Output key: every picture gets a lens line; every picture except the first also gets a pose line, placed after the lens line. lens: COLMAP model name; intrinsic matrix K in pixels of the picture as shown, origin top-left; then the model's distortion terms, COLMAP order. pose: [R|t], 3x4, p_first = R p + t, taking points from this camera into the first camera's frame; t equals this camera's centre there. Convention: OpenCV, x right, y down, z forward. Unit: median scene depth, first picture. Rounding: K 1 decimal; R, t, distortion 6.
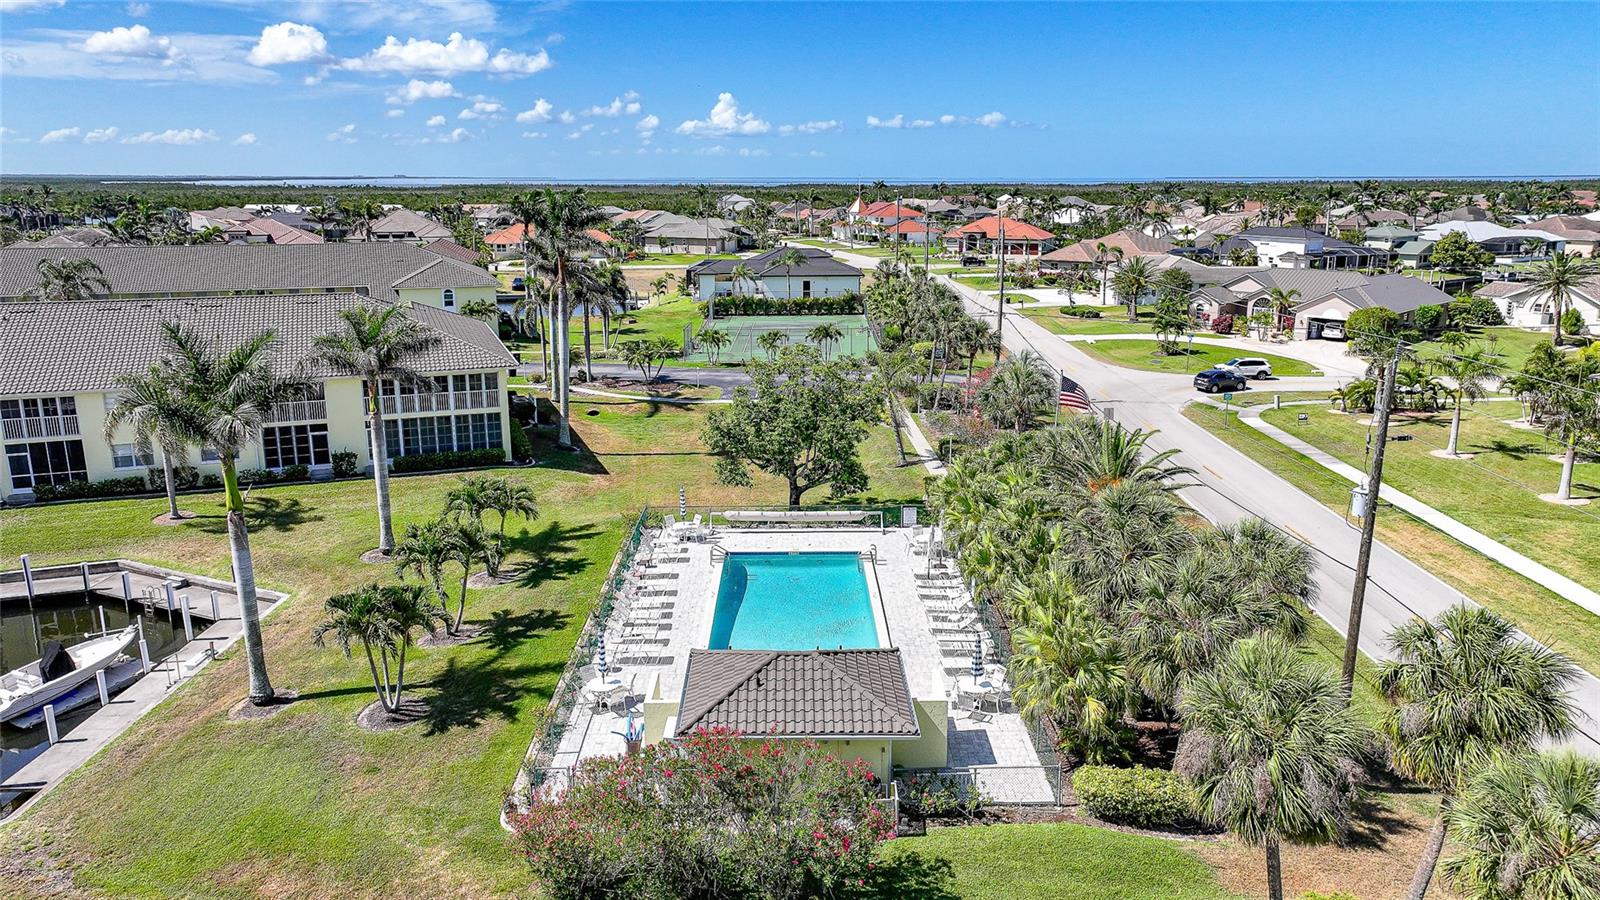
lens RADIAL K [[1133.2, 0, 800.0], [0, 1133.2, 450.0], [0, 0, 1]] dist [0.004583, 0.001909]
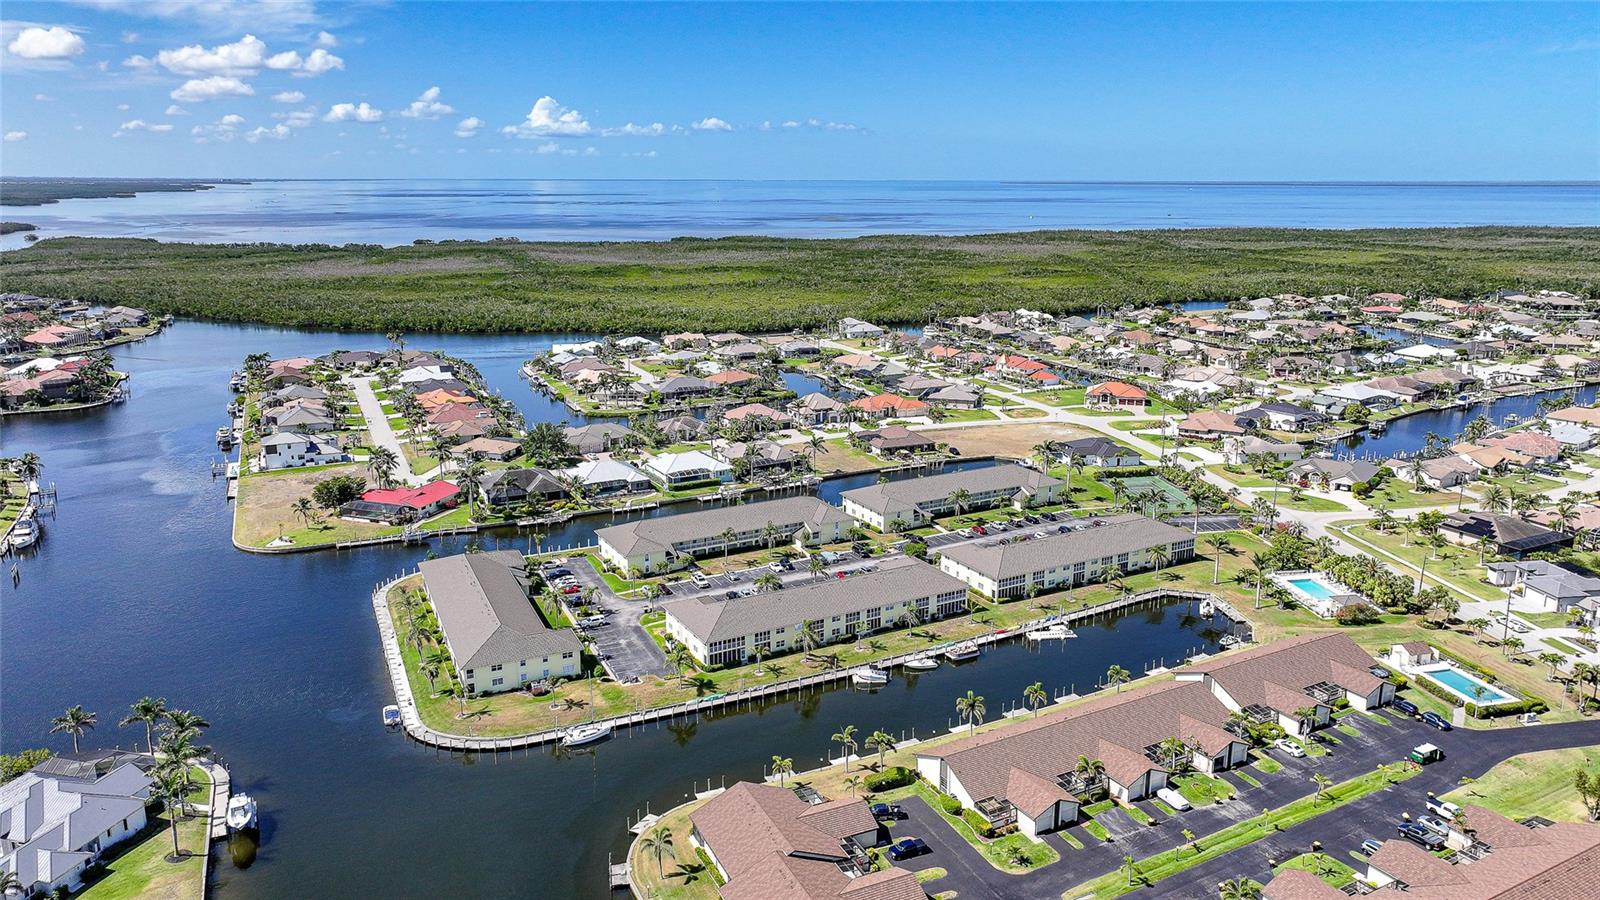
lens RADIAL K [[1133.2, 0, 800.0], [0, 1133.2, 450.0], [0, 0, 1]] dist [0.004583, 0.001909]
pose [[0.990412, -0.027928, 0.135291, -1.042272], [0.027883, 0.999609, 0.002231, -0.203144], [-0.135301, 0.001562, 0.990803, -1.344042]]
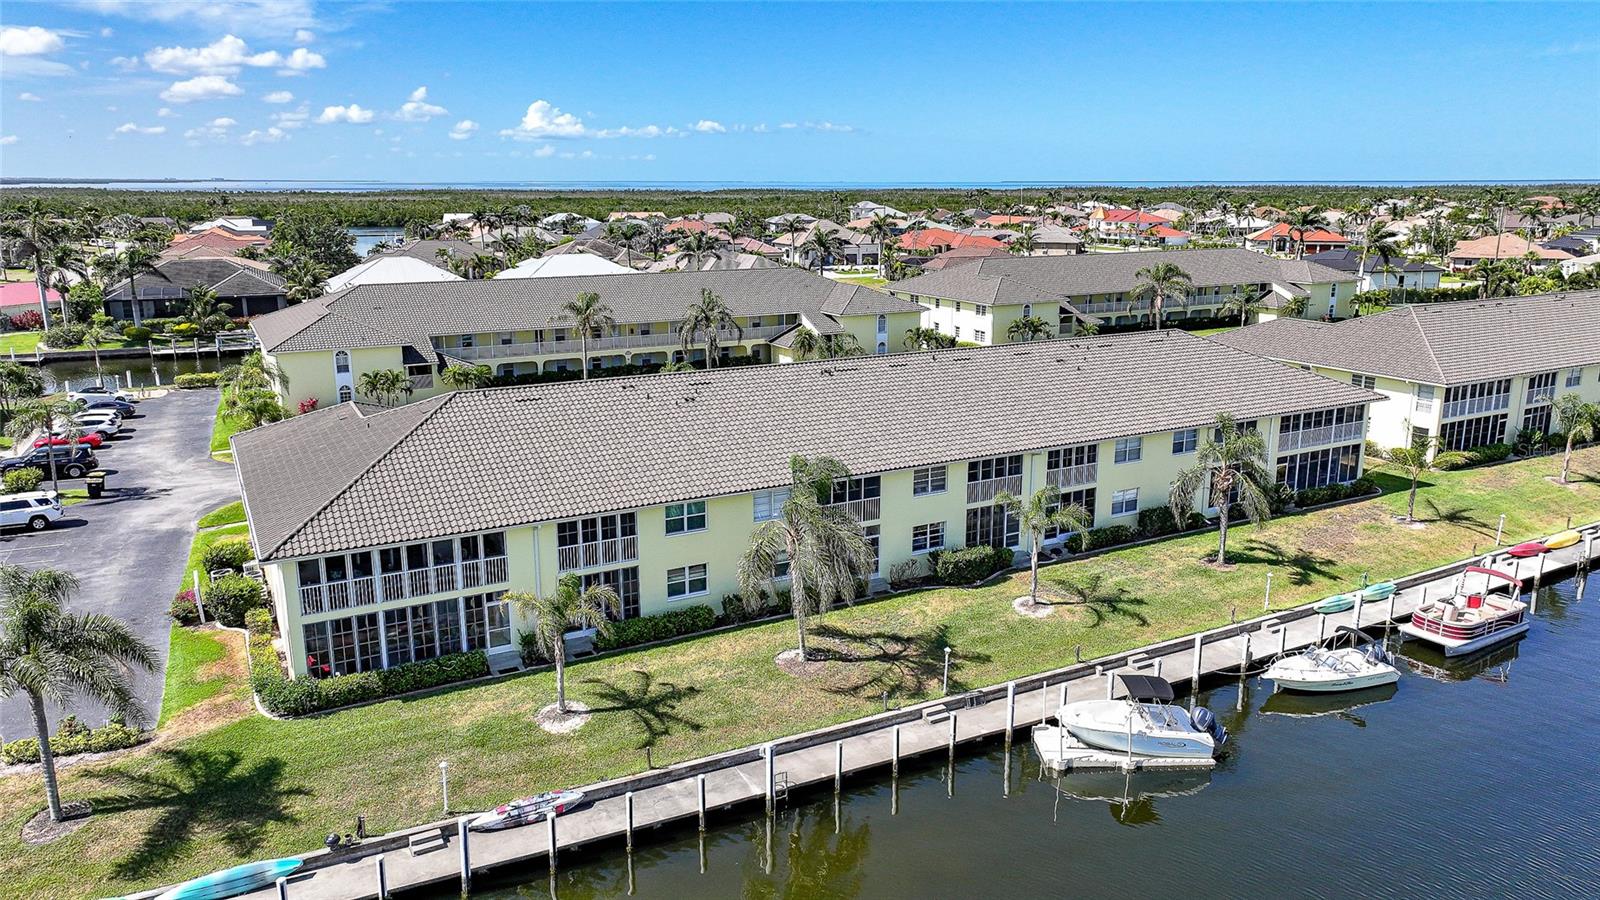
lens RADIAL K [[1133.2, 0, 800.0], [0, 1133.2, 450.0], [0, 0, 1]] dist [0.004583, 0.001909]
pose [[0.990054, -0.028703, 0.137732, -0.878899], [0.029307, 0.999568, -0.002359, 0.026760], [-0.137604, 0.006372, 0.990467, -0.148743]]
